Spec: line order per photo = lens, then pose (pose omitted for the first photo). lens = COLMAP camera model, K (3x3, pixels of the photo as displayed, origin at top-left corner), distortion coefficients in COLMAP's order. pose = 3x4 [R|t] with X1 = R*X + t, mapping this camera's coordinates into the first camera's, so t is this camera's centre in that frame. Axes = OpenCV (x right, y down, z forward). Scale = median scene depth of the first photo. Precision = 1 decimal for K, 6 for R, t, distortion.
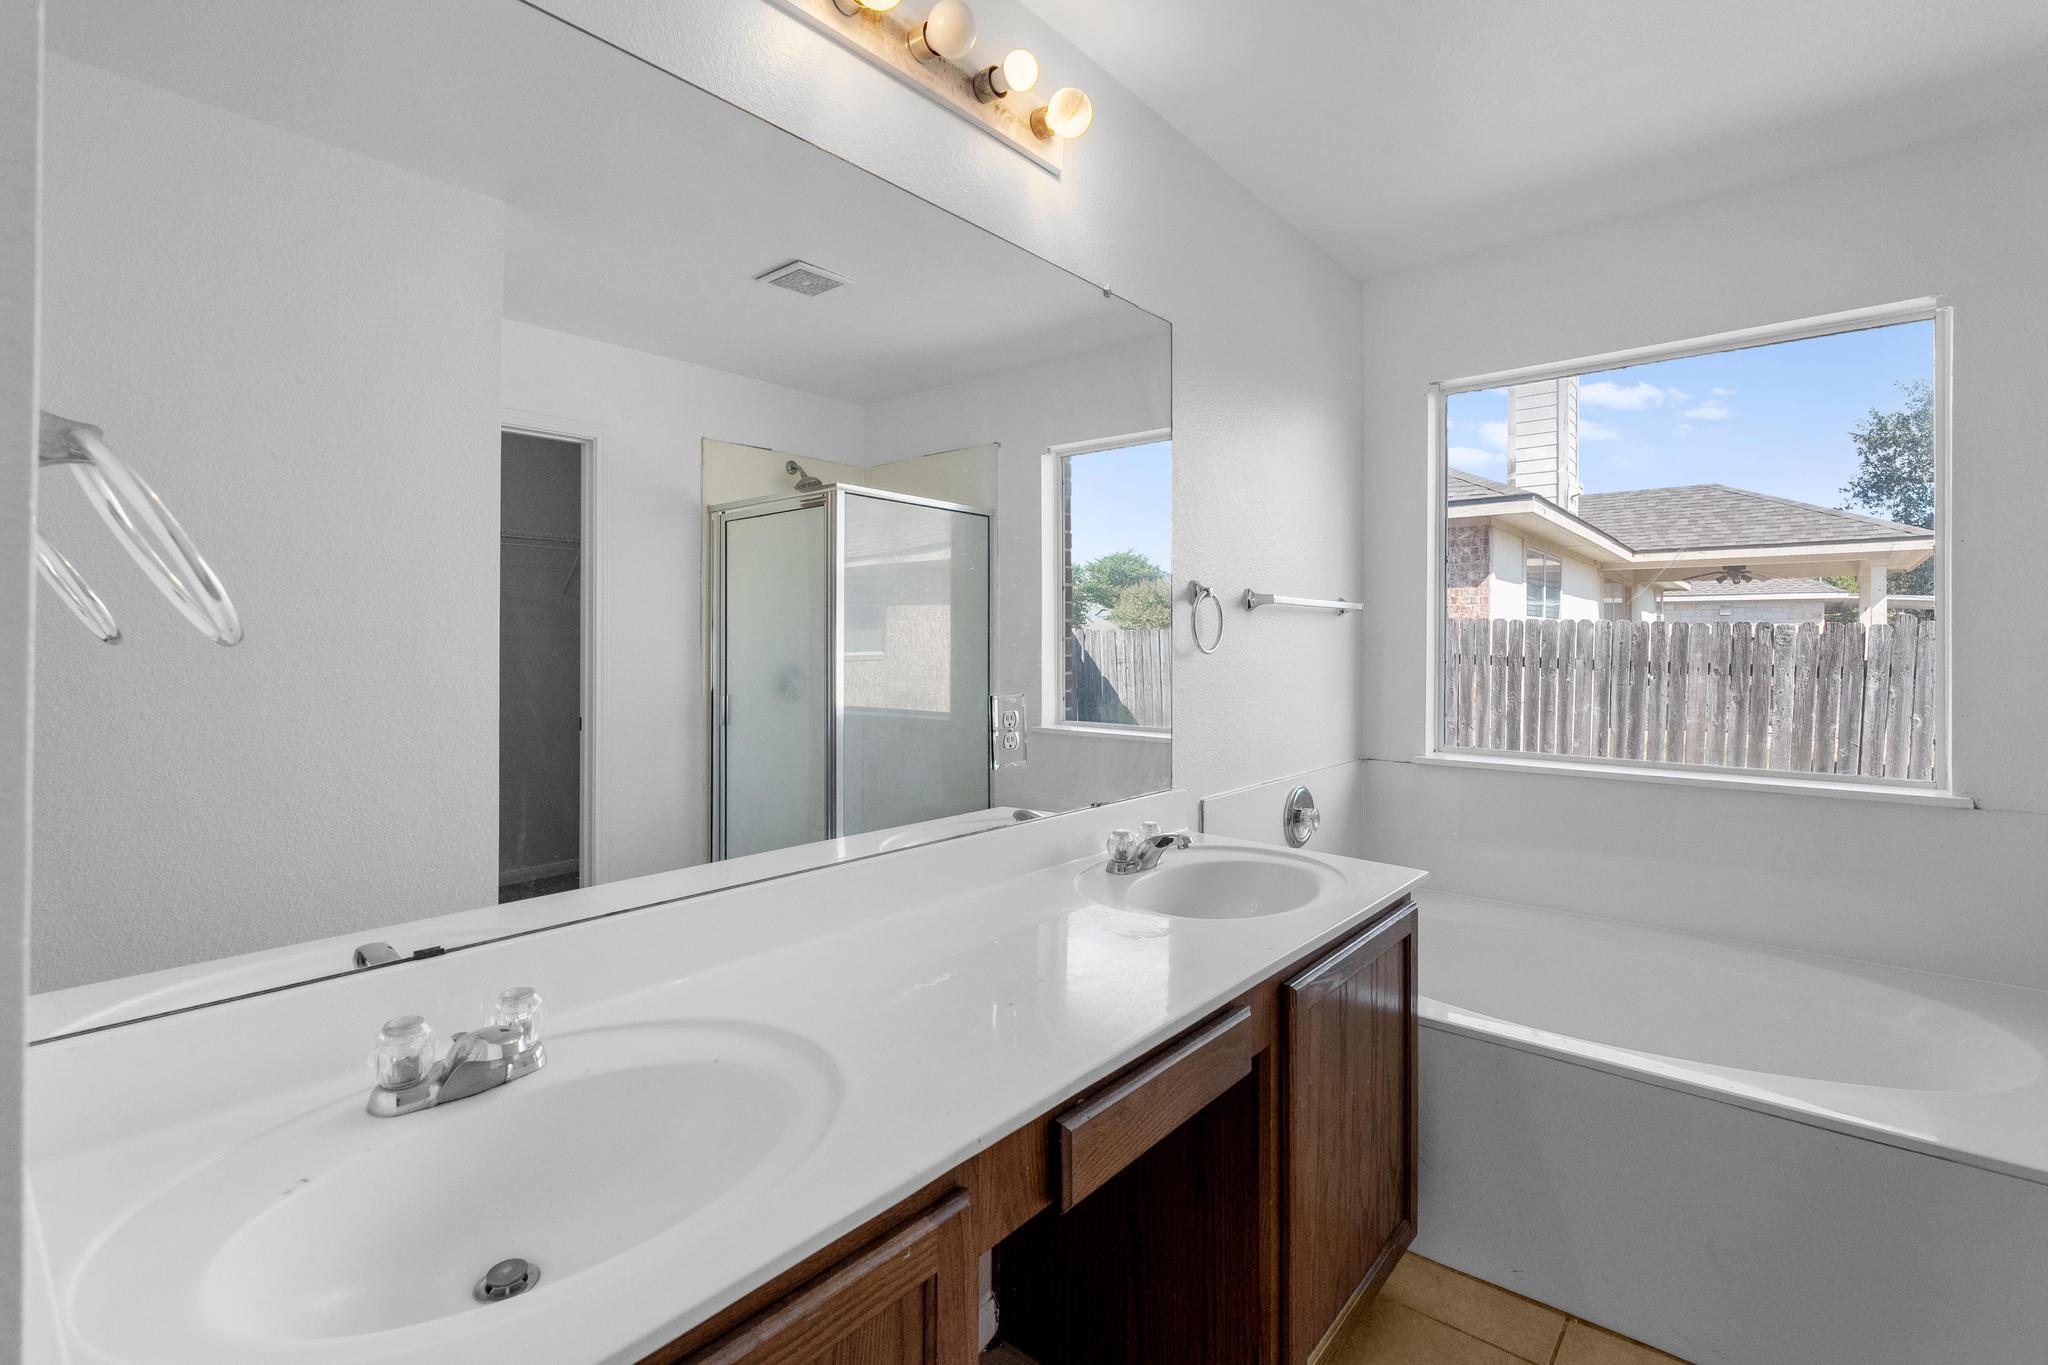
lens RADIAL K [[932.2, 0, 1029.1], [0, 932.2, 639.6], [0, 0, 1]] dist [-0.000286, 0.000110]
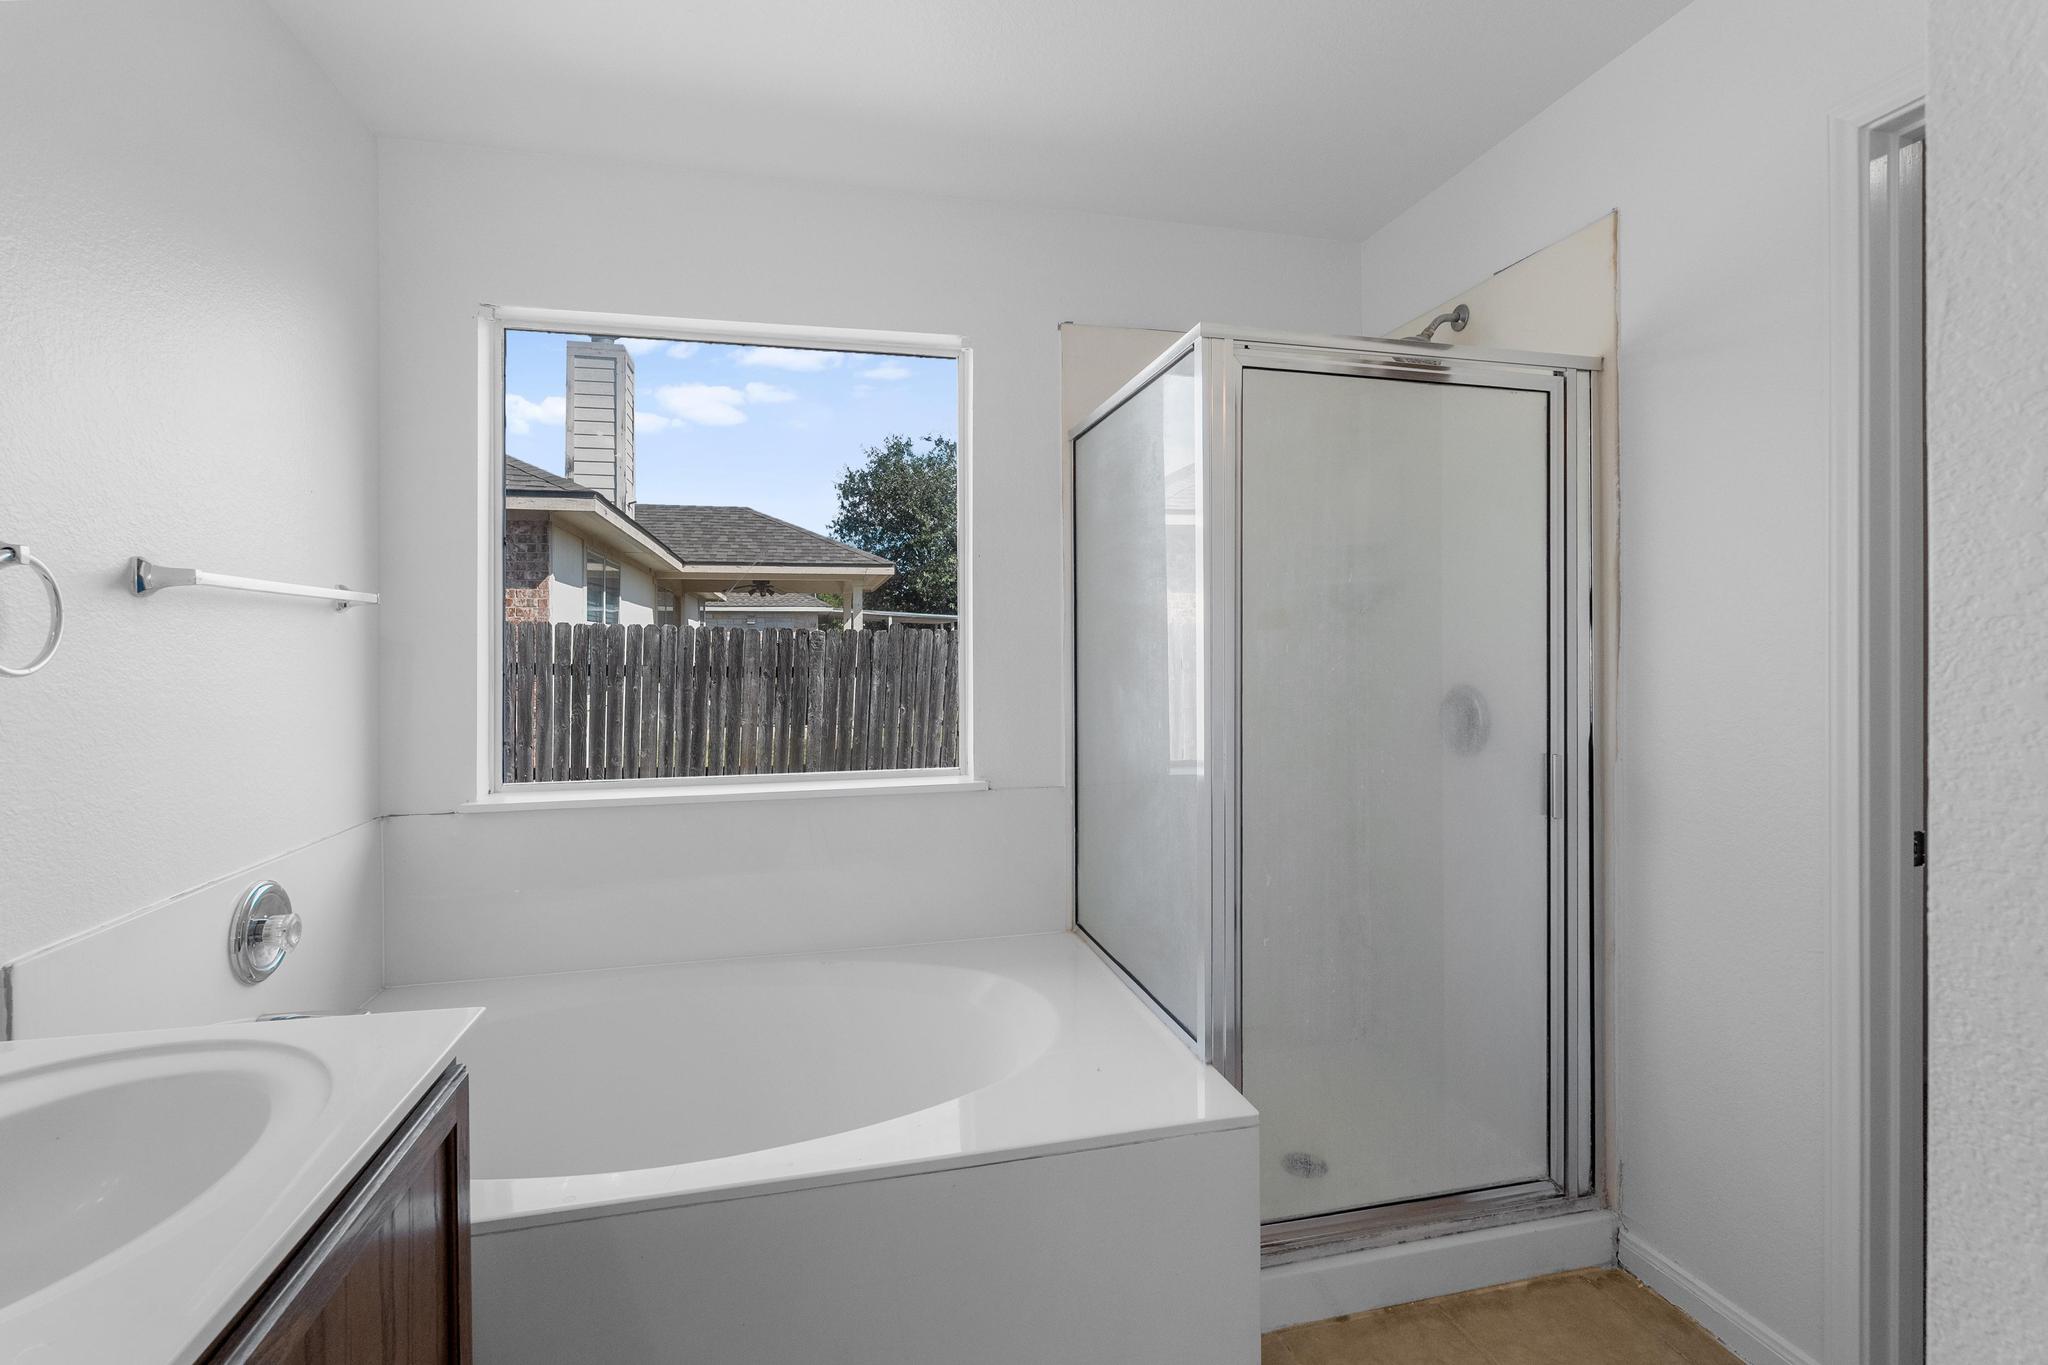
lens RADIAL K [[932.2, 0, 1029.1], [0, 932.2, 639.6], [0, 0, 1]] dist [-0.000286, 0.000110]
pose [[0.589480, -0.001201, 0.807782, 0.044079], [0.007445, 0.999965, -0.003947, 0.000626], [-0.807749, 0.008340, 0.589468, 0.107517]]
